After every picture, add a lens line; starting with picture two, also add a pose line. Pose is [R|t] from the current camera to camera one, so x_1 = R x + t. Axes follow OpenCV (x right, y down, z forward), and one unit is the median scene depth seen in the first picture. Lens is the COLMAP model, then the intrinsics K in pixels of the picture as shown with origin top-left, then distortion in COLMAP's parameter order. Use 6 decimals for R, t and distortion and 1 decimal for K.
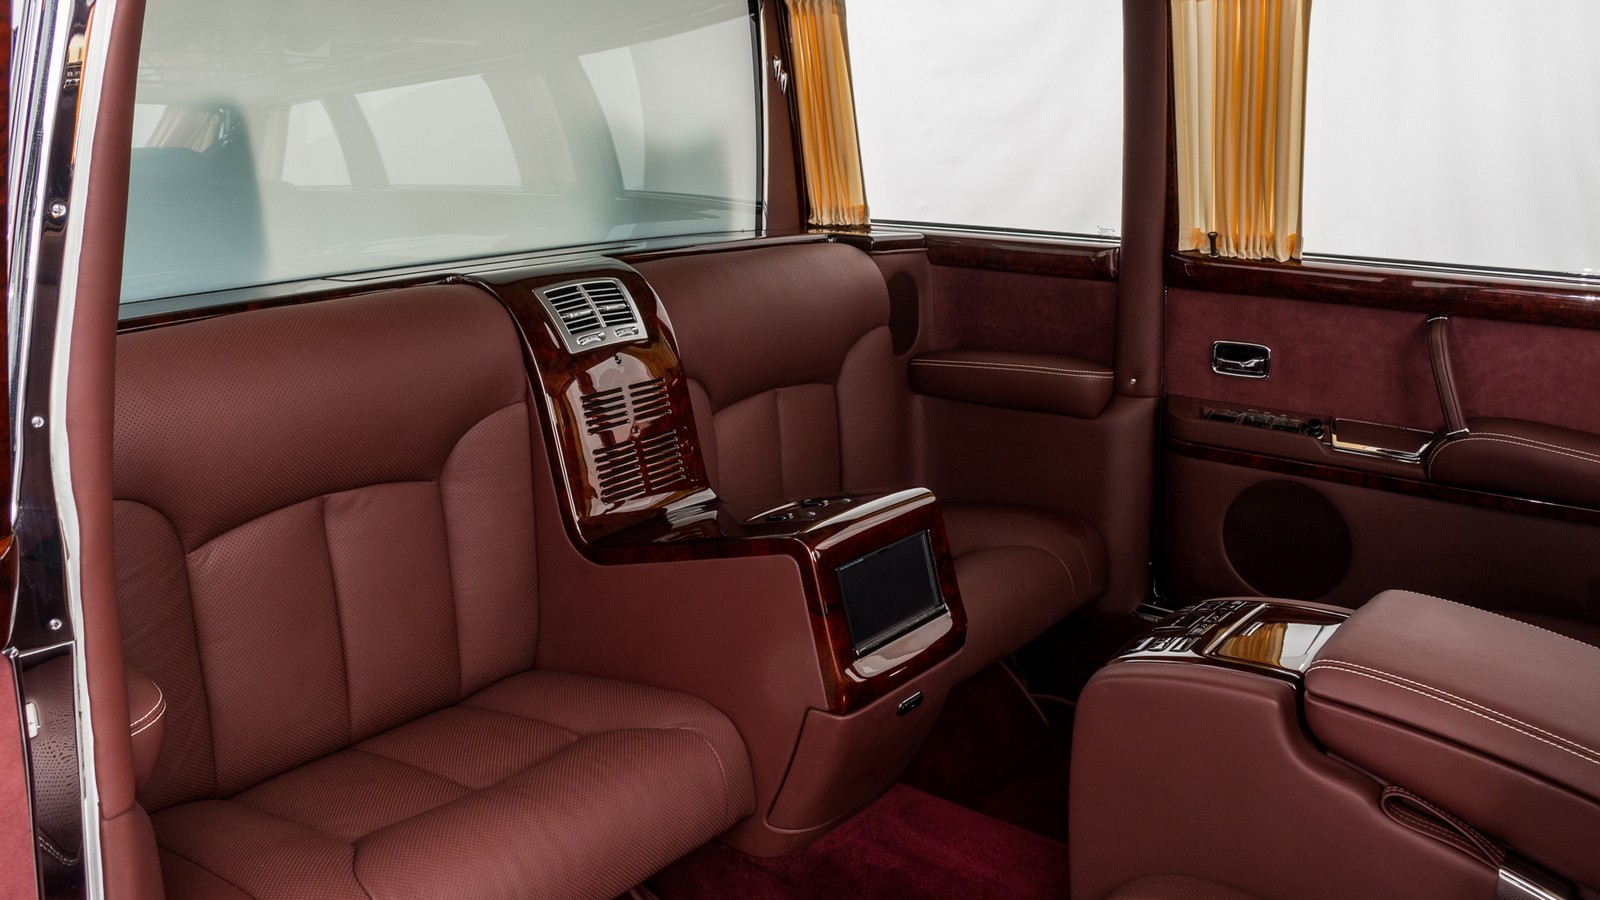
lens RADIAL K [[1307.1, 0, 800.0], [0, 1307.1, 450.0], [0, 0, 1]] dist [-0.081914, 0.104824]
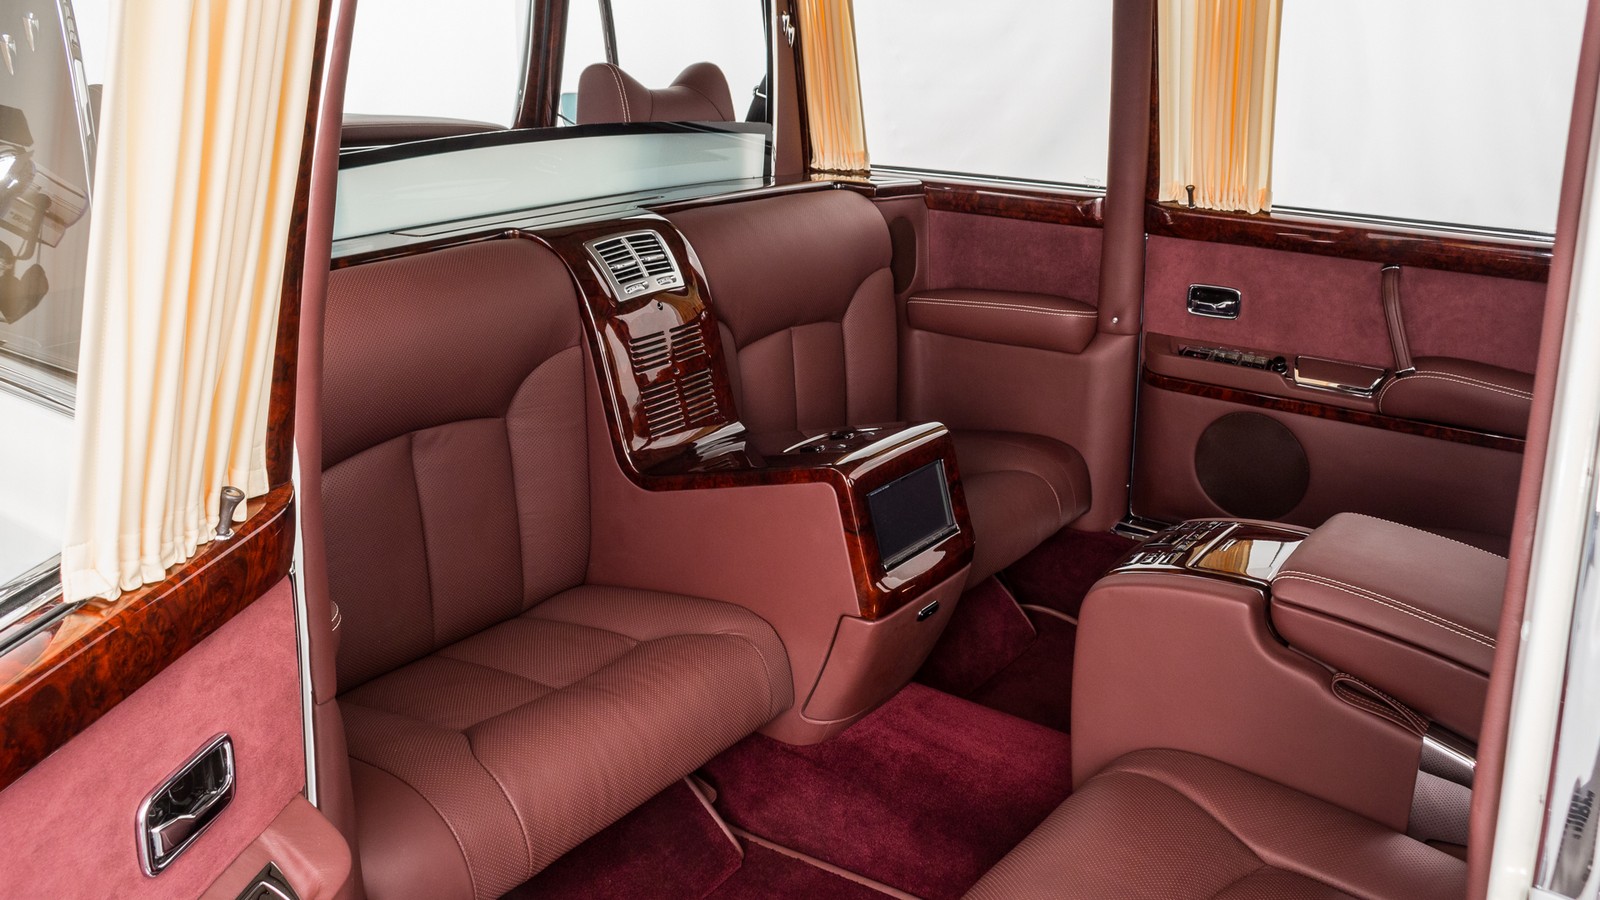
lens RADIAL K [[1330.6, 0, 800.0], [0, 1330.6, 450.0], [0, 0, 1]] dist [-0.066911, 0.092974]
pose [[0.999326, -0.003120, 0.036570, -0.060728], [0.000774, 0.997950, 0.064001, -0.018933], [-0.036695, -0.063929, 0.997280, -0.133379]]
